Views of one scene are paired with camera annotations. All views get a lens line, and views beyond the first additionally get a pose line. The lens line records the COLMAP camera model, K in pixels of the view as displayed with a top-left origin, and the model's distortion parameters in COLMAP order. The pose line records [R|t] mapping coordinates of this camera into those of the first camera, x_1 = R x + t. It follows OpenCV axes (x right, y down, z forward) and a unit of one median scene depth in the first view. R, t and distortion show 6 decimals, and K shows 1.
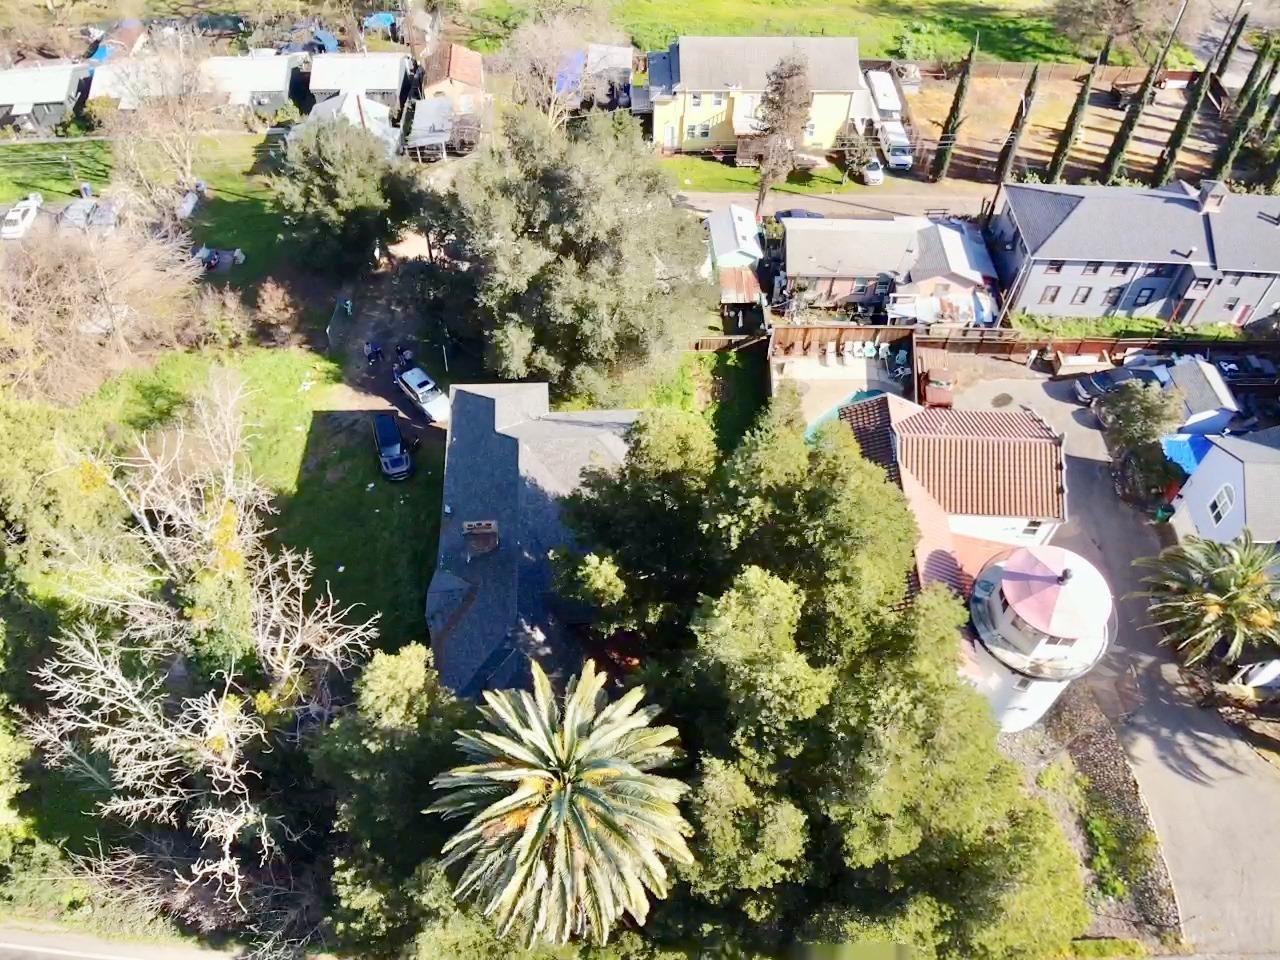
lens RADIAL K [[873.2, 0, 633.7], [0, 873.2, 495.5], [0, 0, 1]] dist [-0.003323, 0.002377]
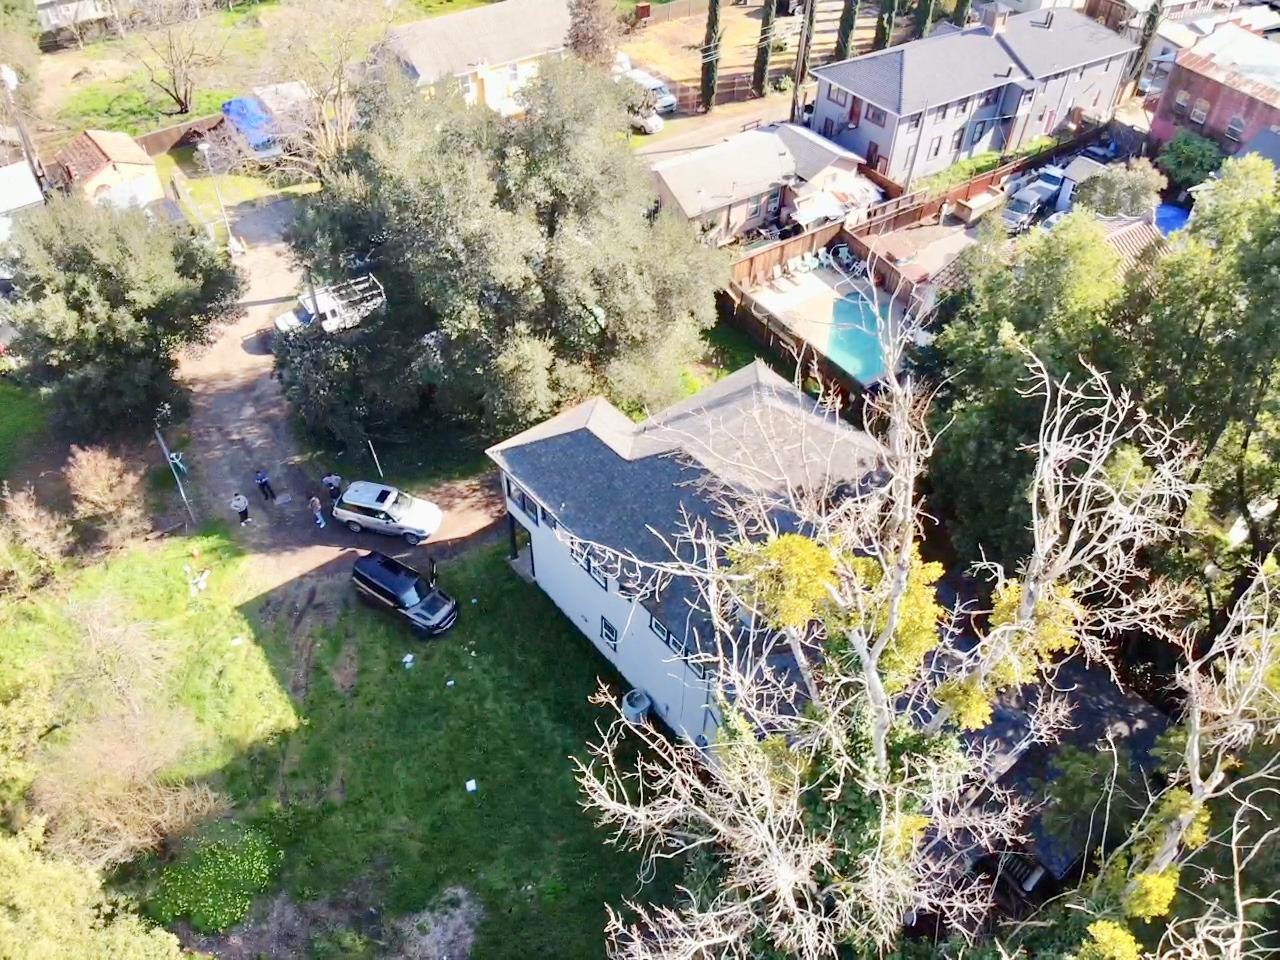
lens RADIAL K [[873.2, 0, 633.7], [0, 873.2, 495.5], [0, 0, 1]] dist [-0.003323, 0.002377]
pose [[0.841037, -0.420435, 0.340428, -0.269269], [0.447368, 0.894350, -0.000695, -0.034971], [-0.304169, 0.152881, 0.940270, 0.265653]]
